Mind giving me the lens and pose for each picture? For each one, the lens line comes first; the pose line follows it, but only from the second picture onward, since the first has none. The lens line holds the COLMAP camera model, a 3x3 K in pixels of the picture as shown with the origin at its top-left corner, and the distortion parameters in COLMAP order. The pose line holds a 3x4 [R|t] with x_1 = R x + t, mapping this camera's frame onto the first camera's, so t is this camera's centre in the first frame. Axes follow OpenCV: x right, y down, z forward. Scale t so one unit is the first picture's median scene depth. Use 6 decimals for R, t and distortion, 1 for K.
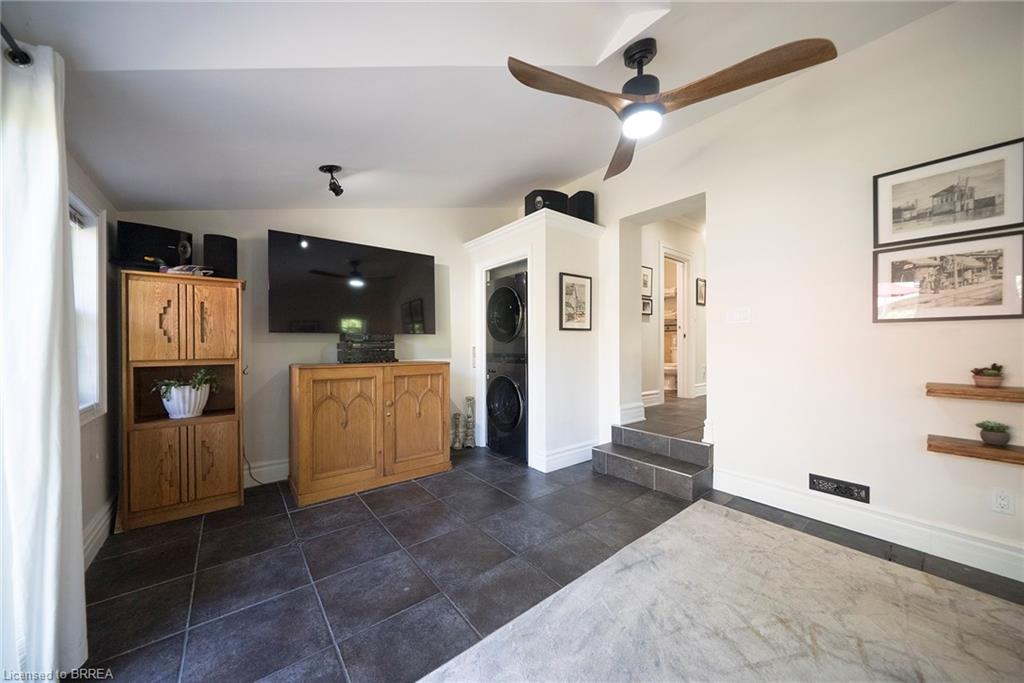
lens RADIAL K [[352.2, 0, 512.5], [0, 352.2, 346.4], [0, 0, 1]] dist [-0.007281, 0.000432]
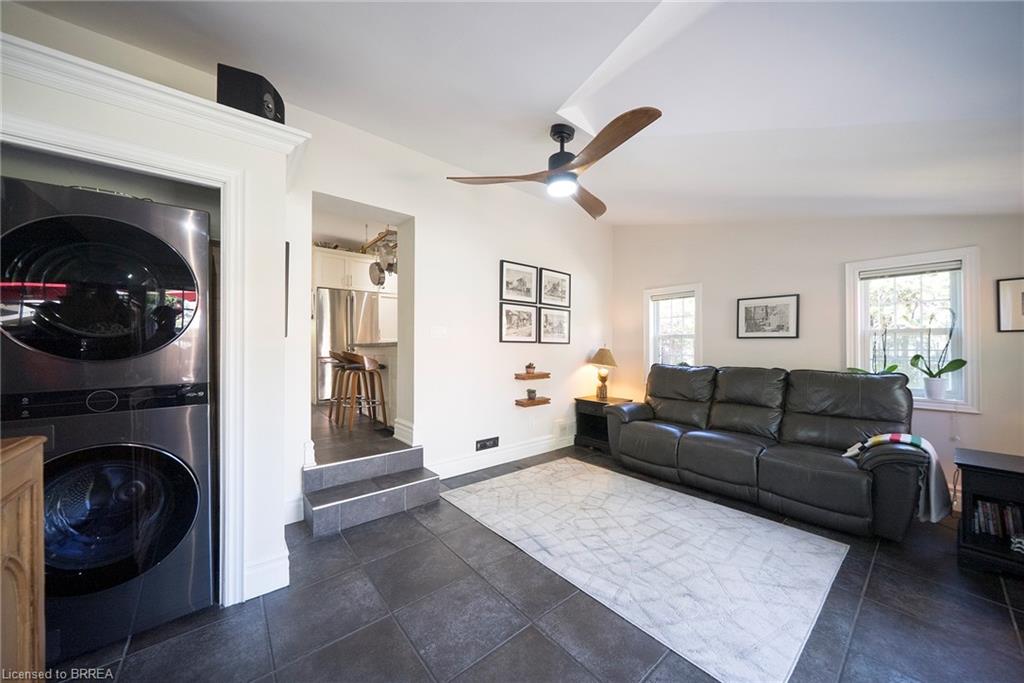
lens RADIAL K [[352.2, 0, 506.9], [0, 352.2, 347.2], [0, 0, 1]] dist [-0.007281, 0.000432]
pose [[-0.014545, 0.003522, 0.999888, -0.665227], [0.008608, 0.999957, -0.003397, -0.033315], [-0.999857, 0.008558, -0.014575, 0.890542]]
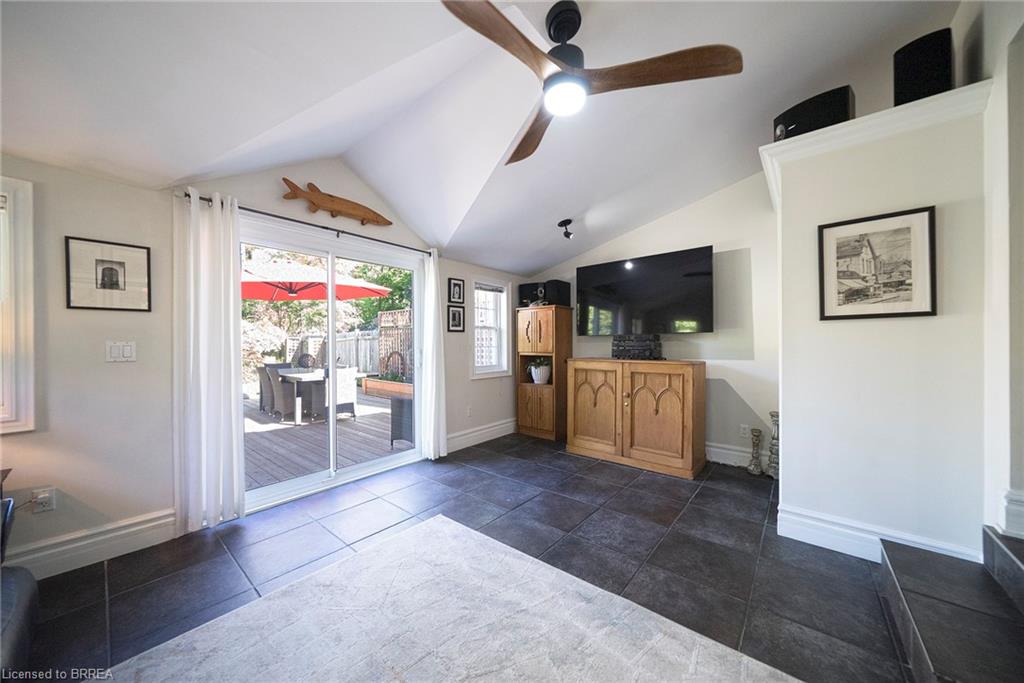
lens RADIAL K [[352.2, 0, 508.2], [0, 352.2, 344.1], [0, 0, 1]] dist [-0.007281, 0.000432]
pose [[0.197183, 0.000008, -0.980367, 0.892647], [-0.003962, 0.999992, -0.000788, -0.002052], [0.980359, 0.004039, 0.197181, 0.495620]]
